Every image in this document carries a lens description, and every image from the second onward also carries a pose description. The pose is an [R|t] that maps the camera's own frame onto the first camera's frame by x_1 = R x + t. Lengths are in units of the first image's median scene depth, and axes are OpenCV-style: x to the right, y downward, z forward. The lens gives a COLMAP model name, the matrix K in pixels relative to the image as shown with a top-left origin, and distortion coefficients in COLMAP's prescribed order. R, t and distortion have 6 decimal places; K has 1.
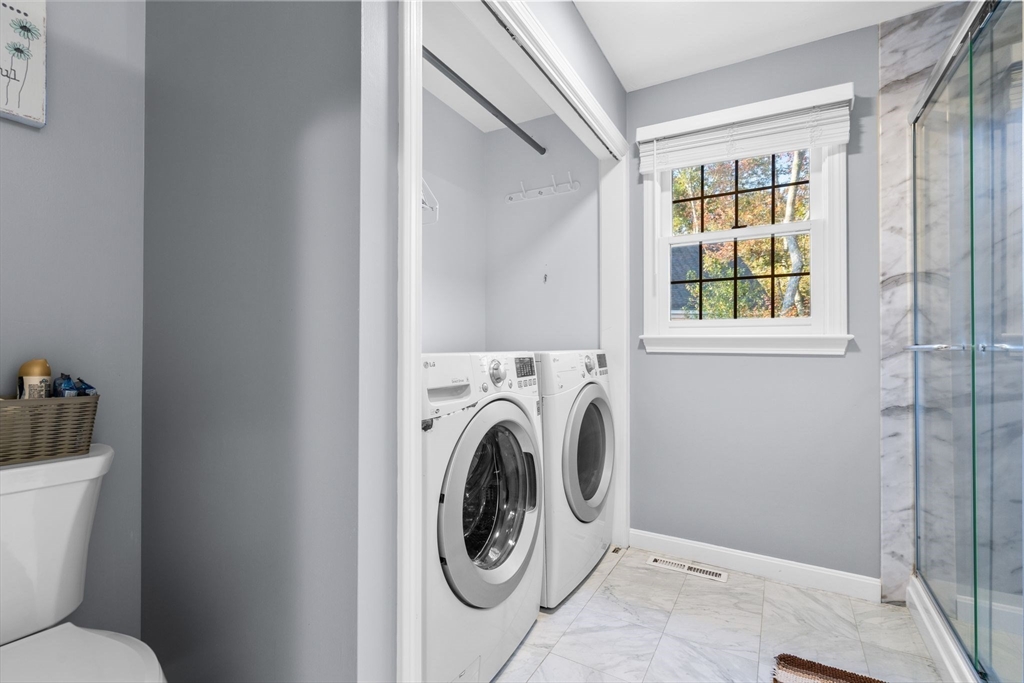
lens RADIAL K [[461.9, 0, 511.3], [0, 461.9, 345.3], [0, 0, 1]] dist [-0.002564, 0.000883]
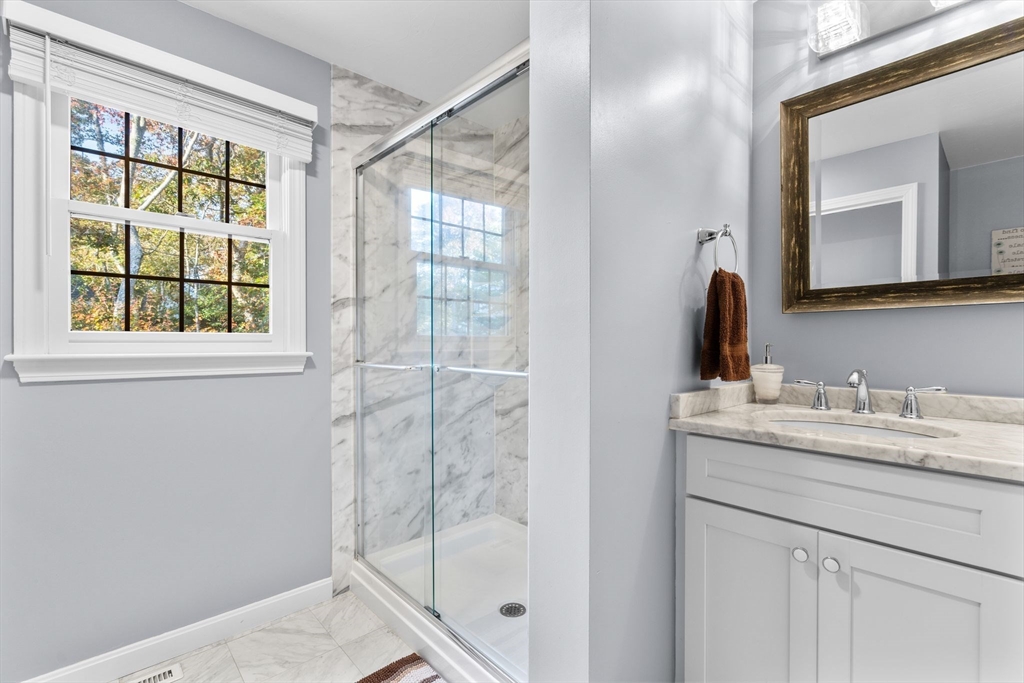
lens RADIAL K [[461.9, 0, 511.3], [0, 461.9, 345.3], [0, 0, 1]] dist [-0.002564, 0.000883]
pose [[0.294855, -0.007134, 0.955515, -0.112402], [0.002315, 0.999975, 0.006752, -0.045317], [-0.955539, 0.000221, 0.294864, 0.278547]]
